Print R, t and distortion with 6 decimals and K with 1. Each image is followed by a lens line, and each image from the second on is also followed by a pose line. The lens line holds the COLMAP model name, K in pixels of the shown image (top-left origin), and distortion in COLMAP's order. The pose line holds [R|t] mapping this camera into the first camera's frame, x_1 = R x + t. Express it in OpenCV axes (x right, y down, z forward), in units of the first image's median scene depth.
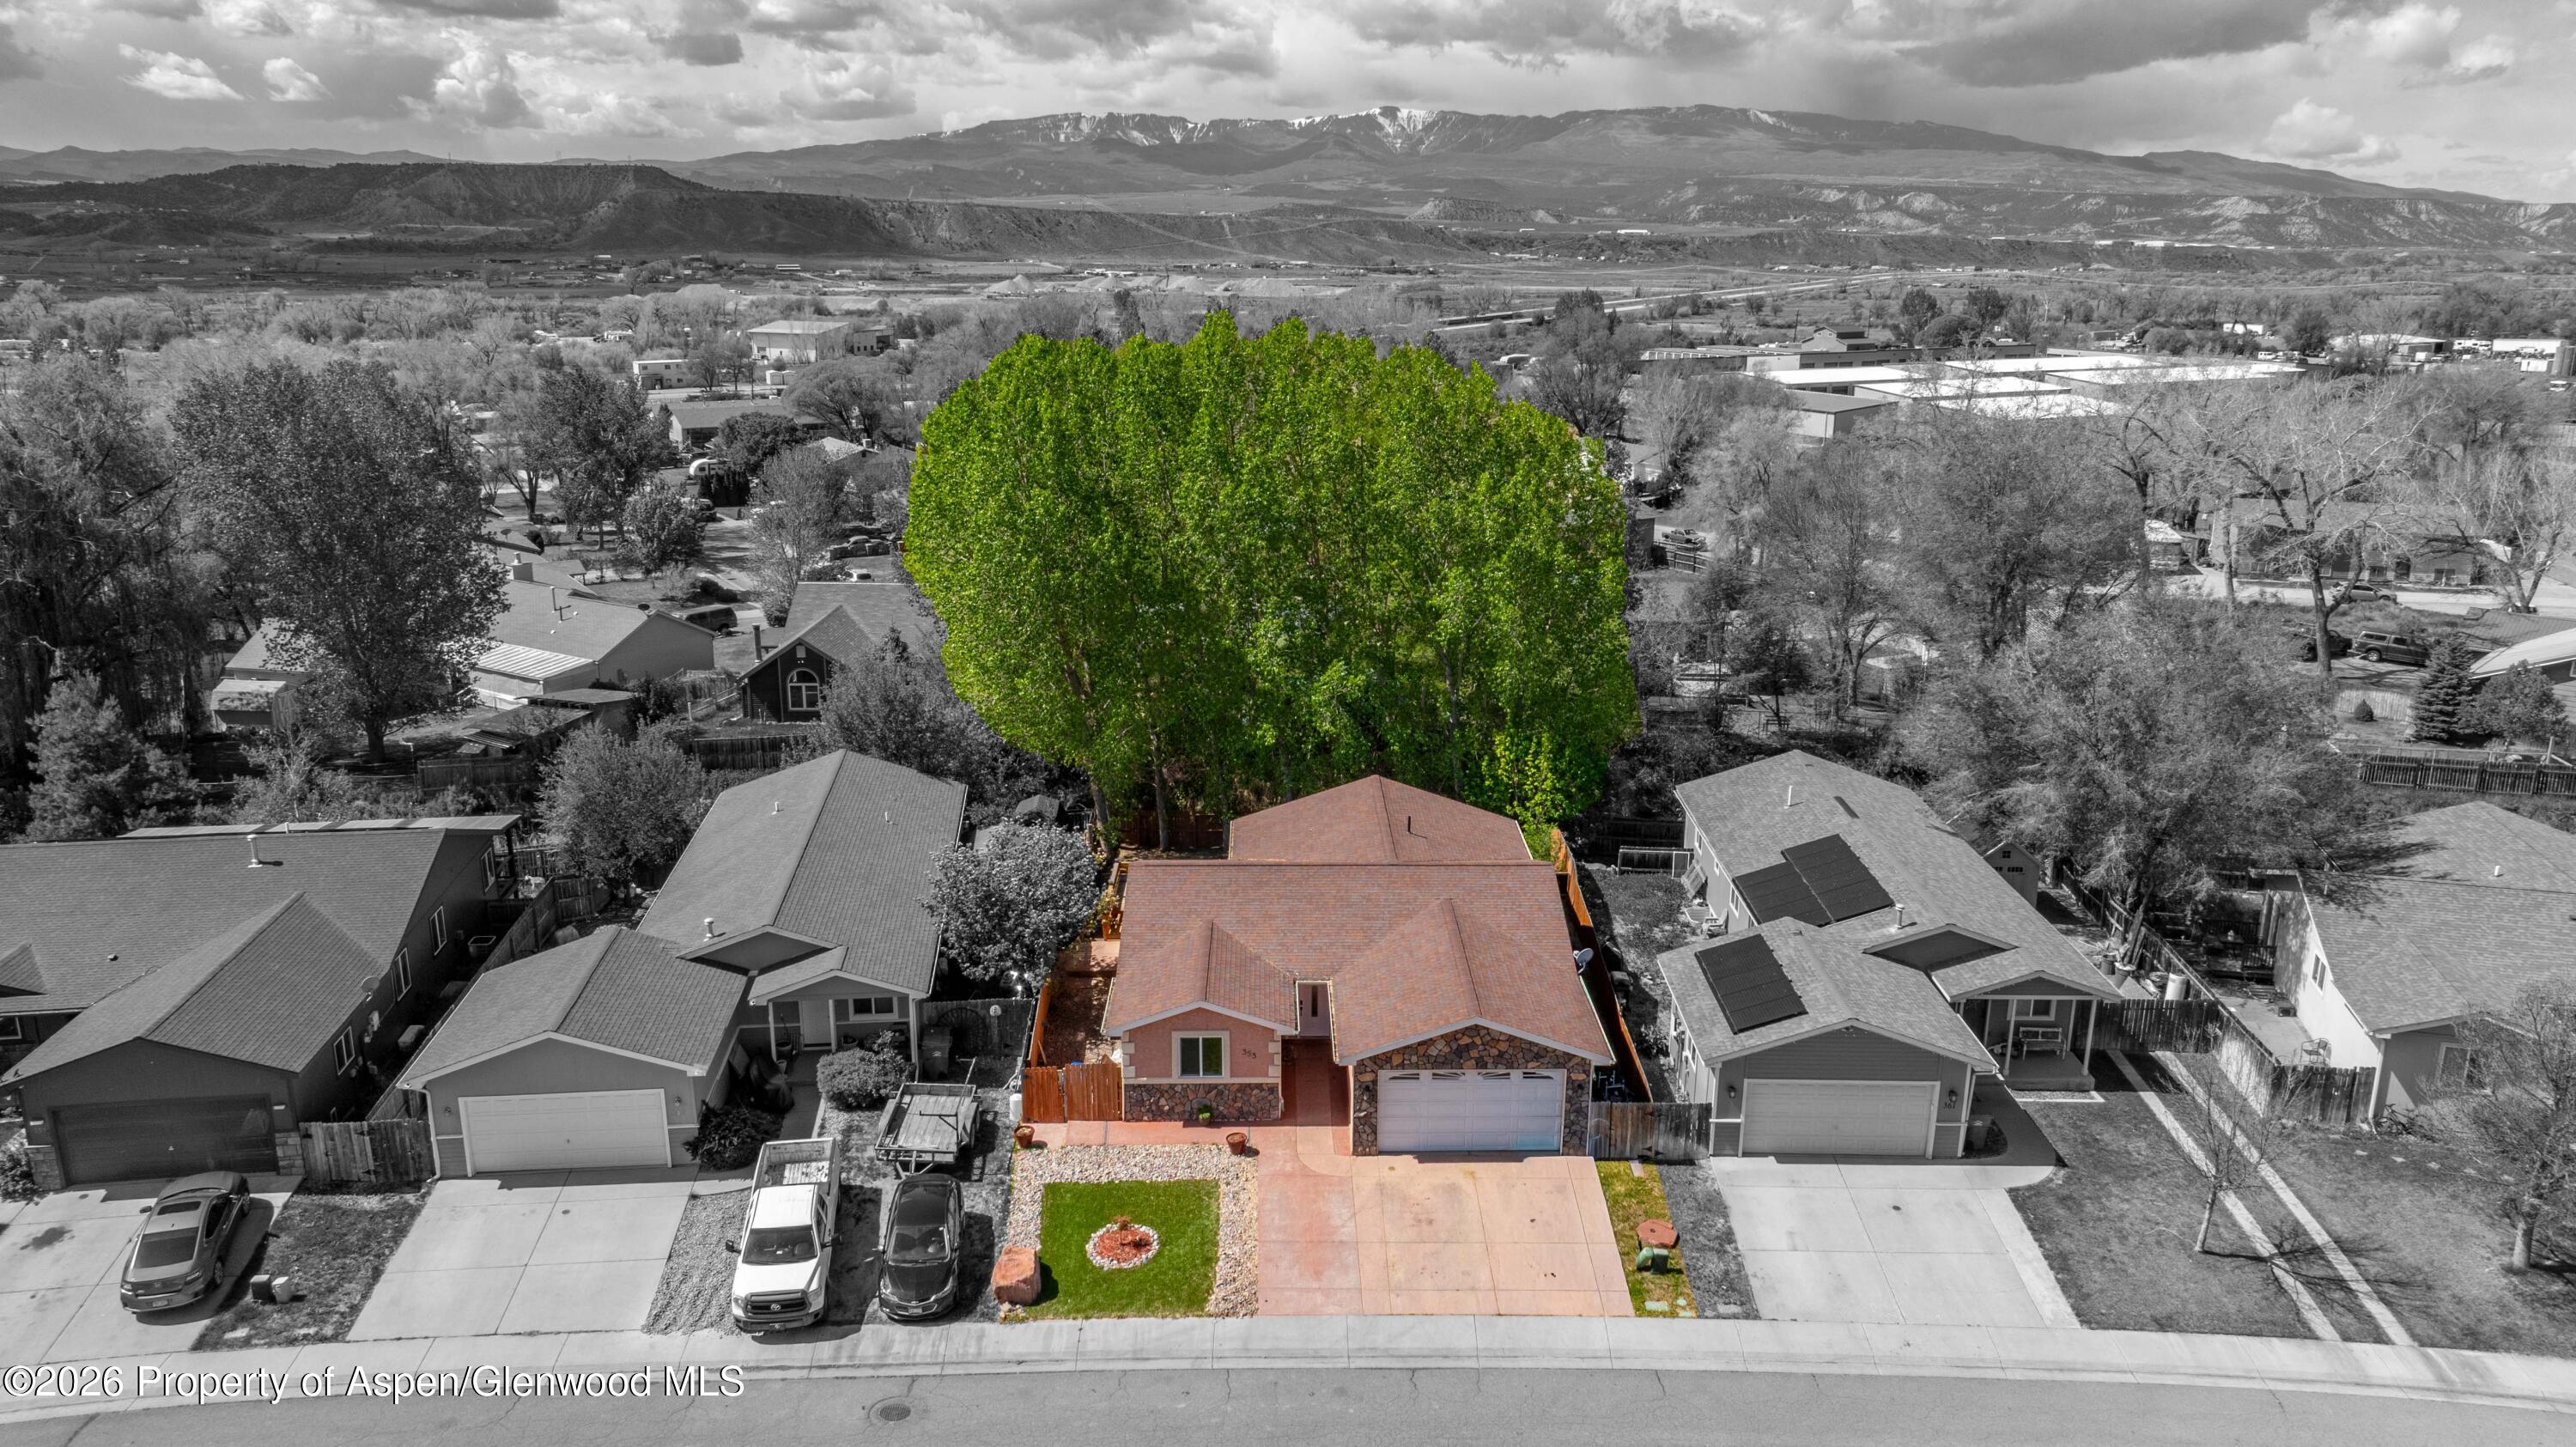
lens RADIAL K [[1825.9, 0, 1298.6], [0, 1825.9, 723.3], [0, 0, 1]] dist [-0.008812, -0.005129]
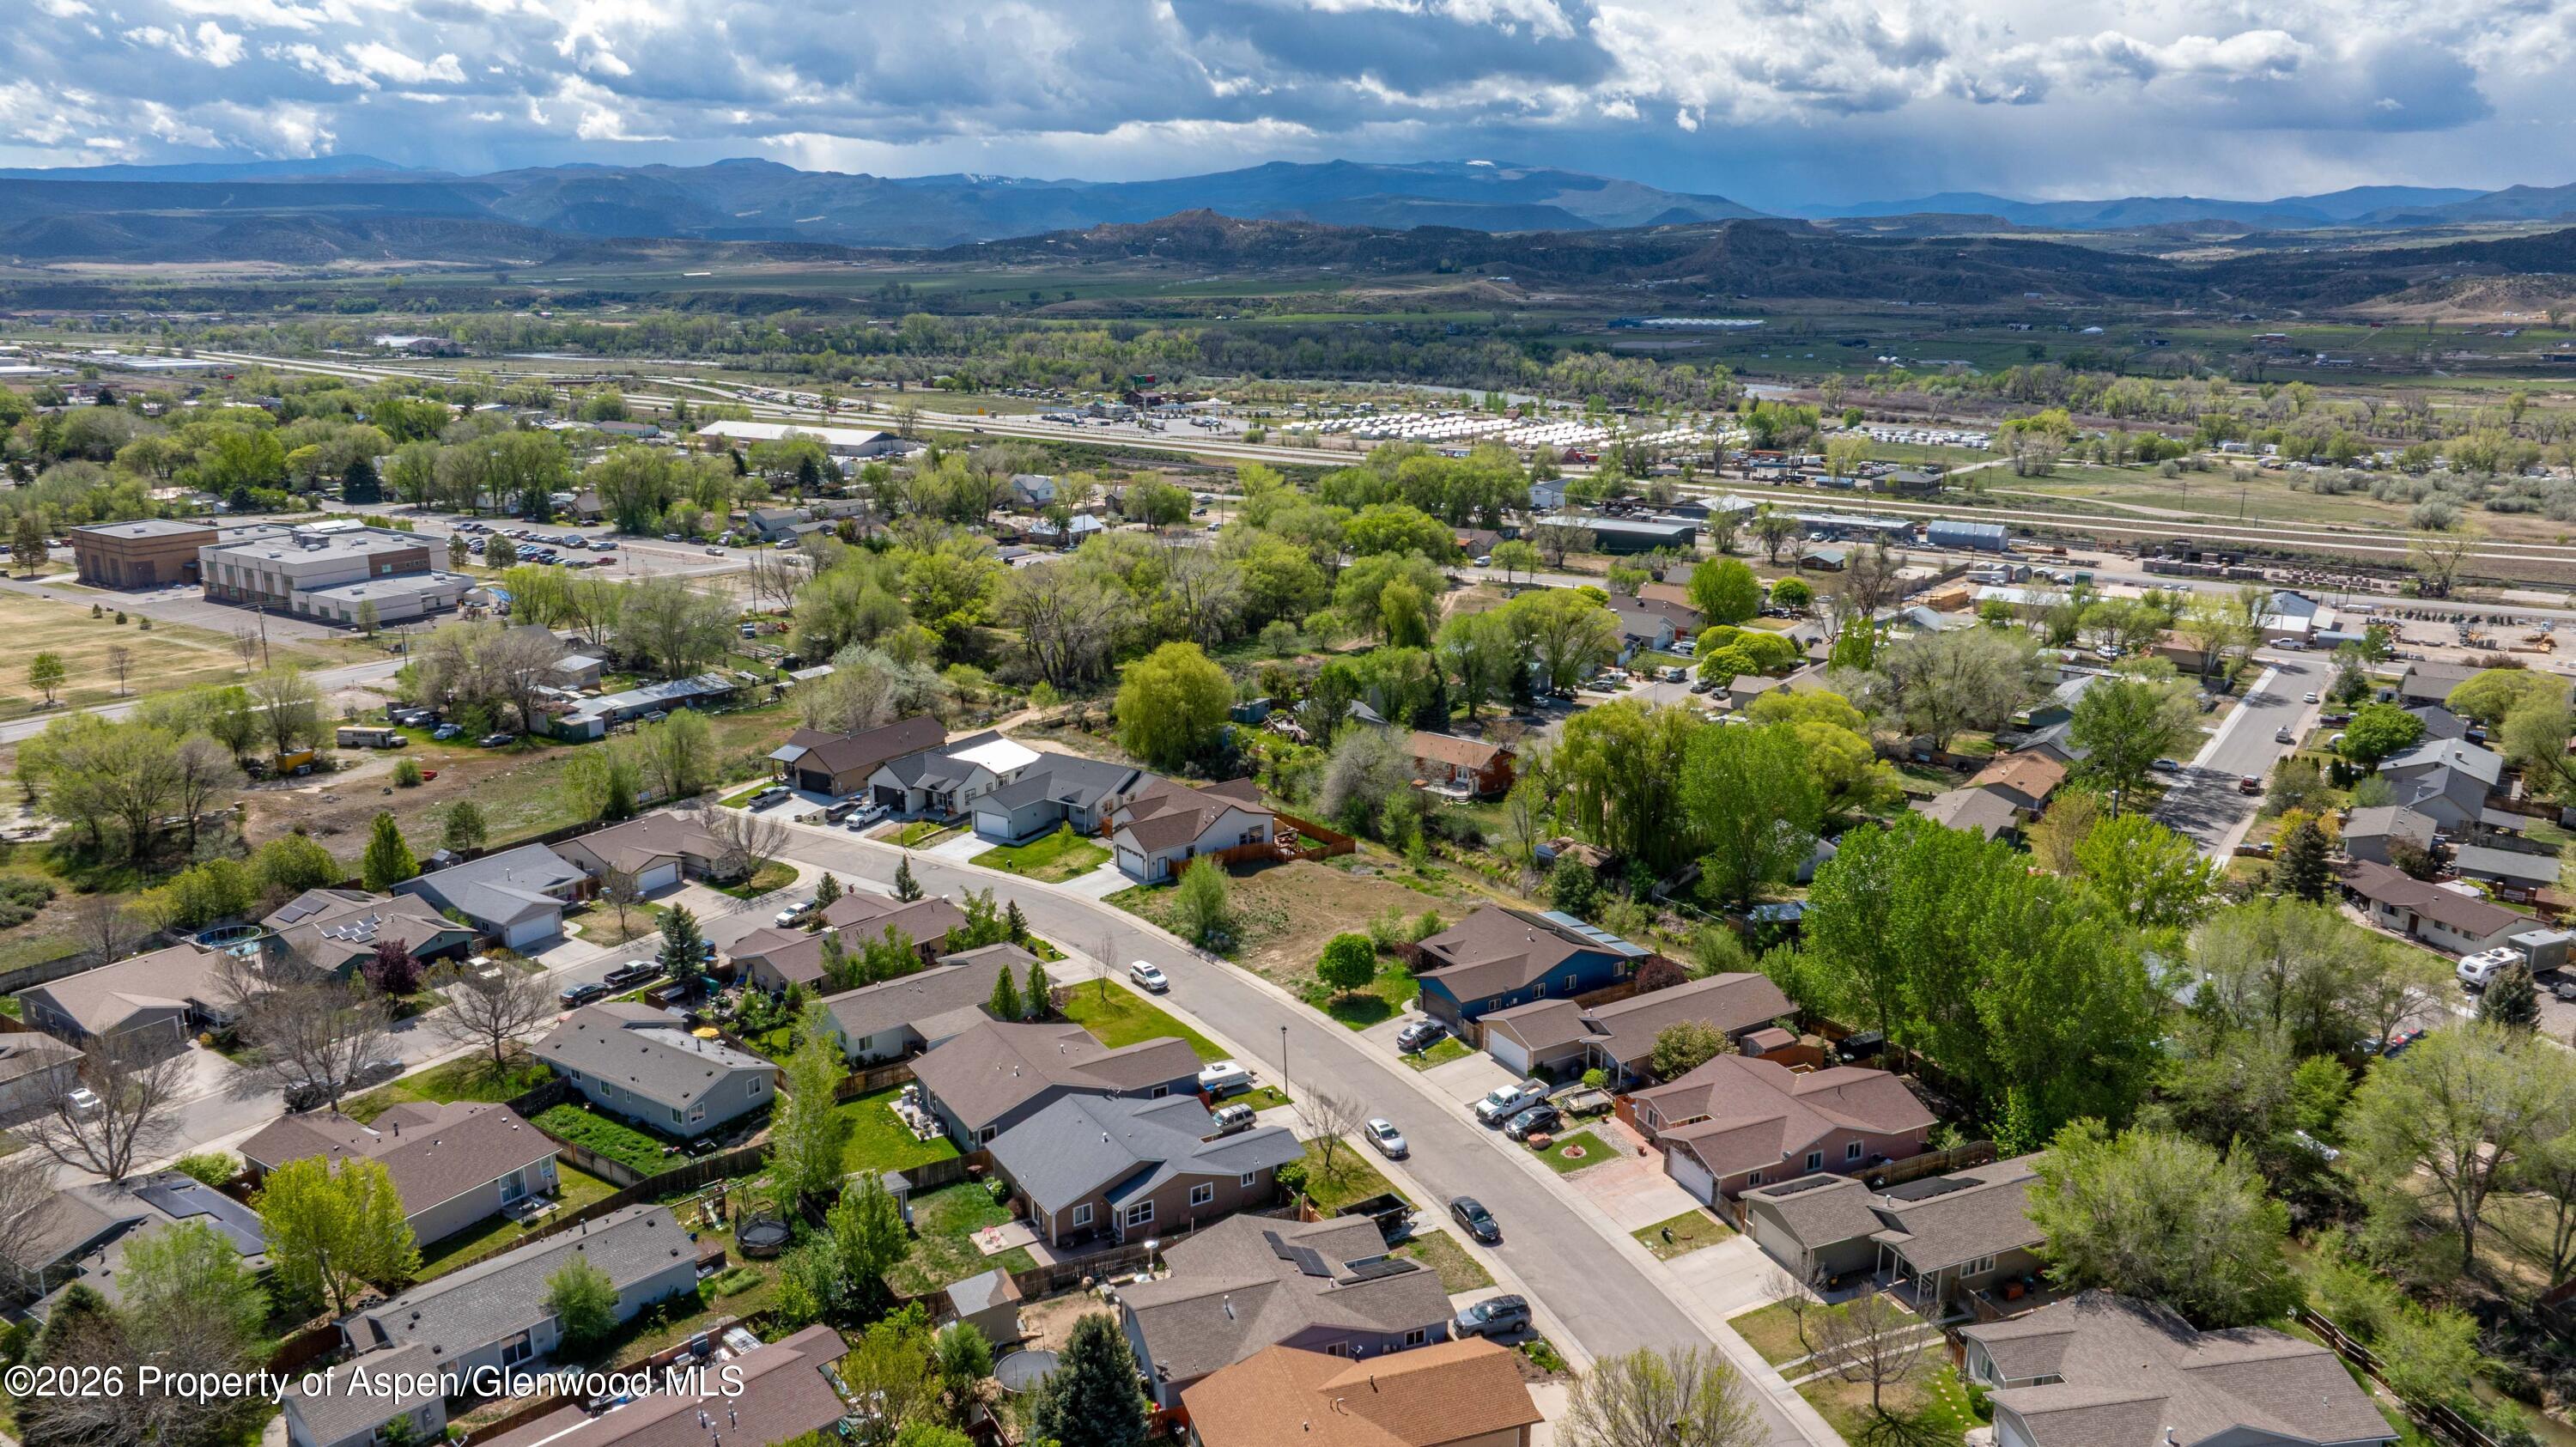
lens RADIAL K [[1825.9, 0, 1285.9], [0, 1825.9, 723.7], [0, 0, 1]] dist [-0.008812, -0.005129]
pose [[0.388048, 0.217571, -0.895590, 2.297642], [-0.222078, 0.965177, 0.138253, -0.719523], [0.894483, 0.145242, 0.422853, -0.818608]]
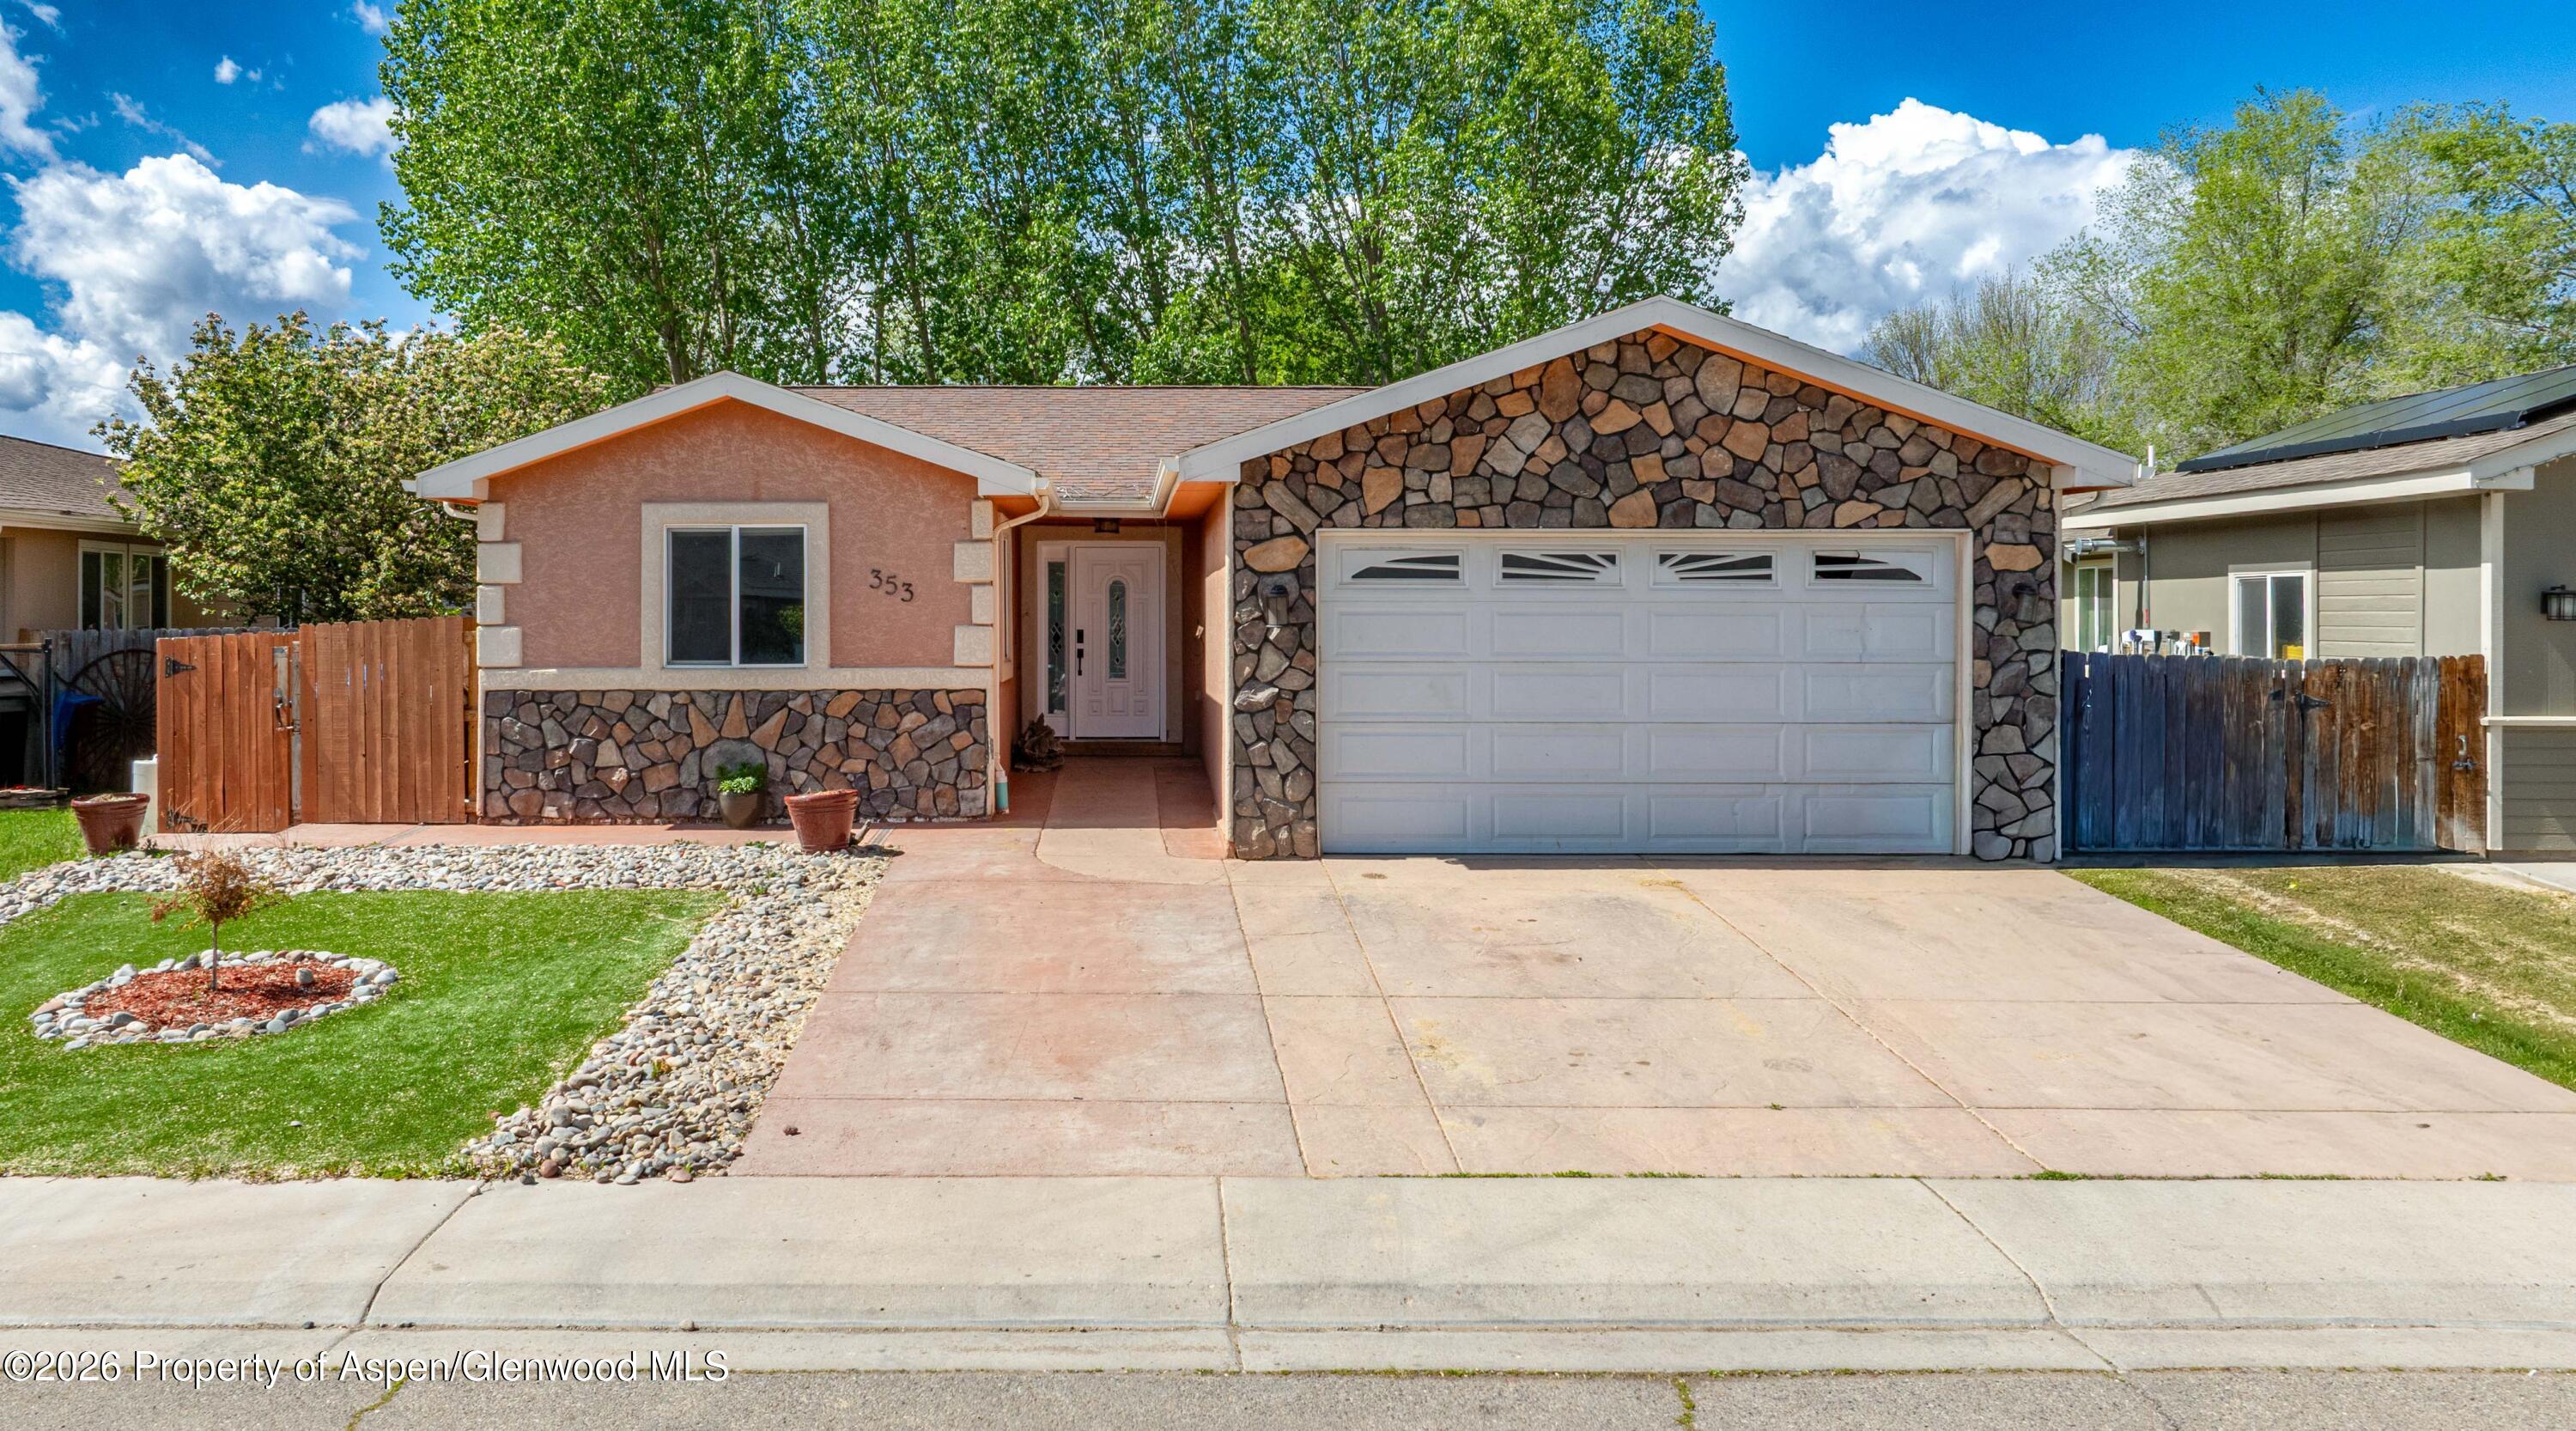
lens RADIAL K [[1974.7, 0, 1170.2], [0, 1974.7, 686.1], [0, 0, 1]] dist [-0.005466, -0.006297]
pose [[1.000000, 0.000323, 0.000665, 0.021820], [-0.000163, 0.973700, -0.227835, 0.299575], [-0.000722, 0.227835, 0.973699, 0.741933]]
